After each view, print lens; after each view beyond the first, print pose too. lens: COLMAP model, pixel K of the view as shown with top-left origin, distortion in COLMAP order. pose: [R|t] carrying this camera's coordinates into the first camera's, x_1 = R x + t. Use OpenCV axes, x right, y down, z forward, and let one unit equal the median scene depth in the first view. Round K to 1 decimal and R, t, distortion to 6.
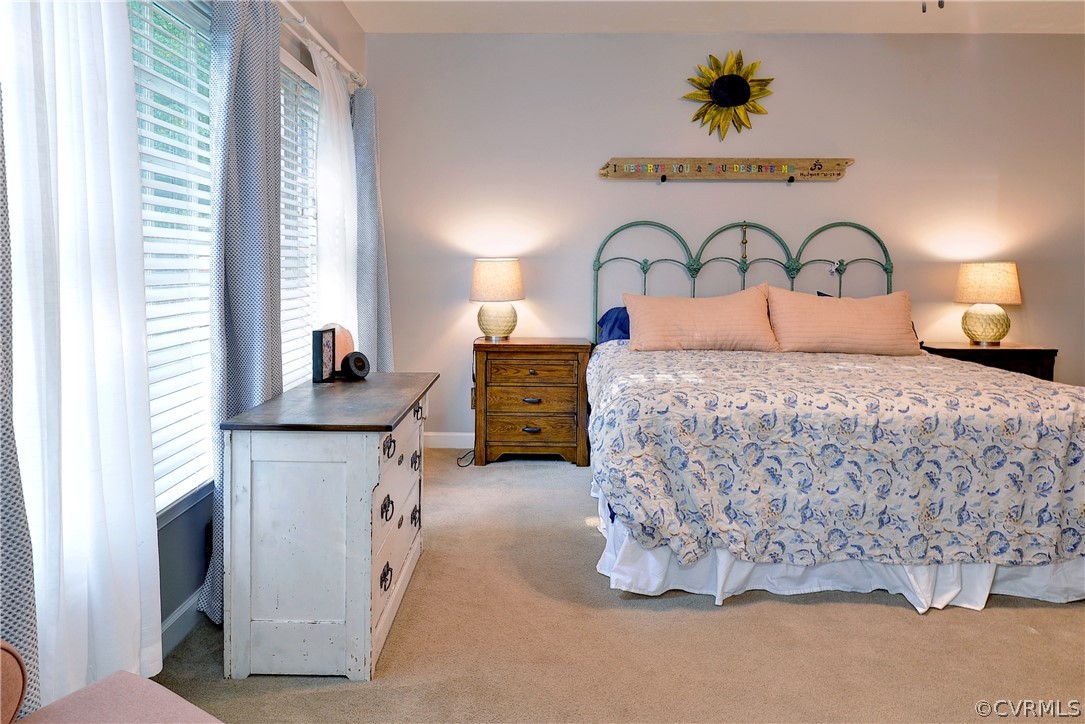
lens RADIAL K [[728.3, 0, 539.4], [0, 728.3, 317.6], [0, 0, 1]] dist [0.000460, 0.004591]
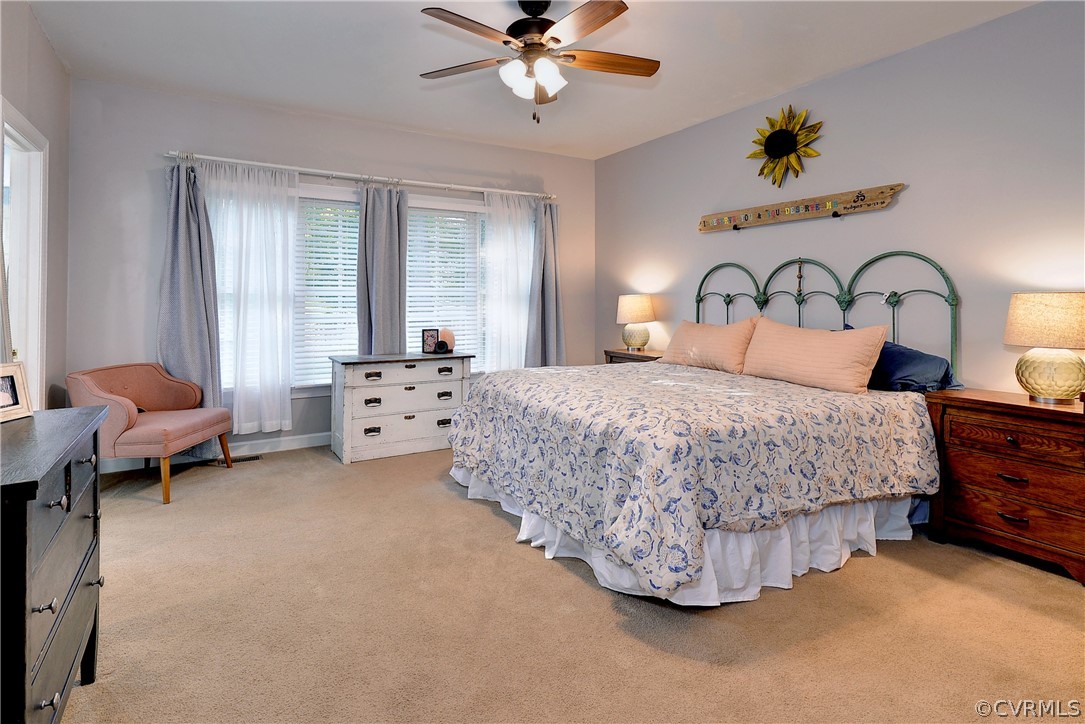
lens RADIAL K [[563.3, 0, 531.5], [0, 563.3, 313.7], [0, 0, 1]] dist [-0.000404, -0.000206]
pose [[0.518297, 0.016612, -0.855039, 0.802352], [-0.058499, 0.998158, -0.016068, -0.012627], [0.853198, 0.058347, 0.518314, 0.232404]]
